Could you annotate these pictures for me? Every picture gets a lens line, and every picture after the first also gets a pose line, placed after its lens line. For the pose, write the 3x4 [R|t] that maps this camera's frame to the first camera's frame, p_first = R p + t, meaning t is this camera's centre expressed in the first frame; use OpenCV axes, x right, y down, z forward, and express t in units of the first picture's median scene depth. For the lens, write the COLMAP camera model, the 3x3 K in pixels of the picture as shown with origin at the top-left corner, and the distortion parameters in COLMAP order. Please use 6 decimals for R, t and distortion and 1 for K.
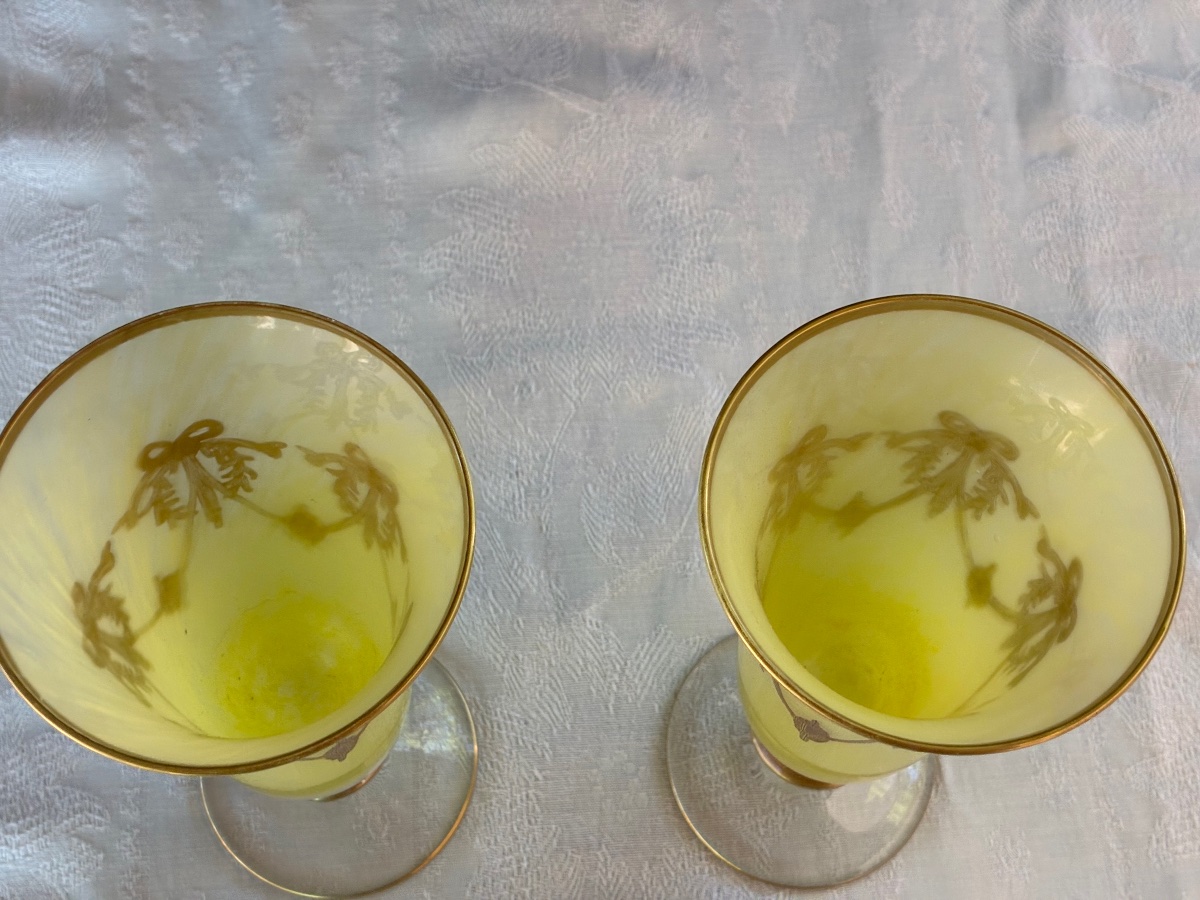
lens RADIAL K [[1813.3, 0, 618.7], [0, 1813.3, 450.8], [0, 0, 1]] dist [0.227033, -0.966418]
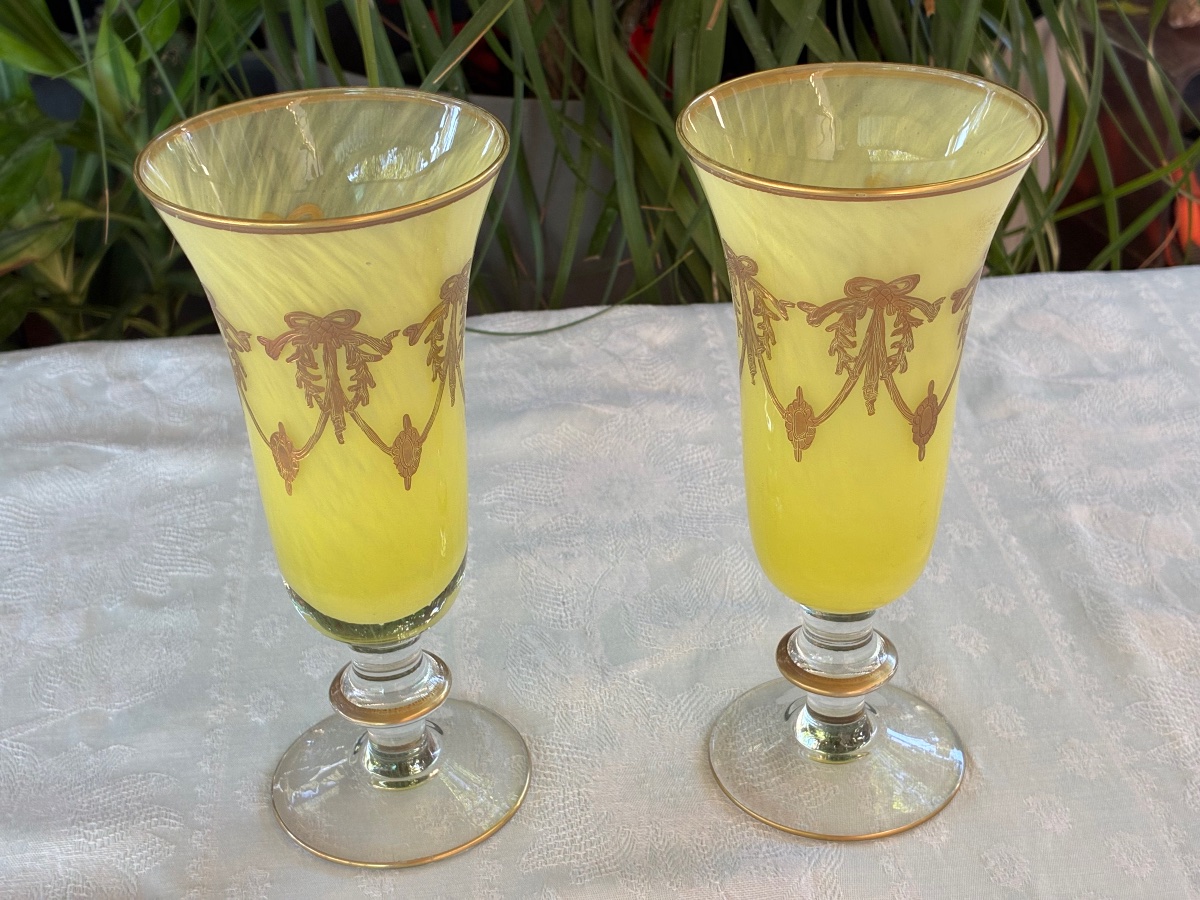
lens RADIAL K [[1813.3, 0, 618.7], [0, 1813.3, 450.8], [0, 0, 1]] dist [0.227033, -0.966418]
pose [[0.997241, -0.072215, -0.017215, 0.004533], [0.047120, 0.794905, -0.604901, 0.615825], [0.057367, 0.602420, 0.796115, 0.042734]]
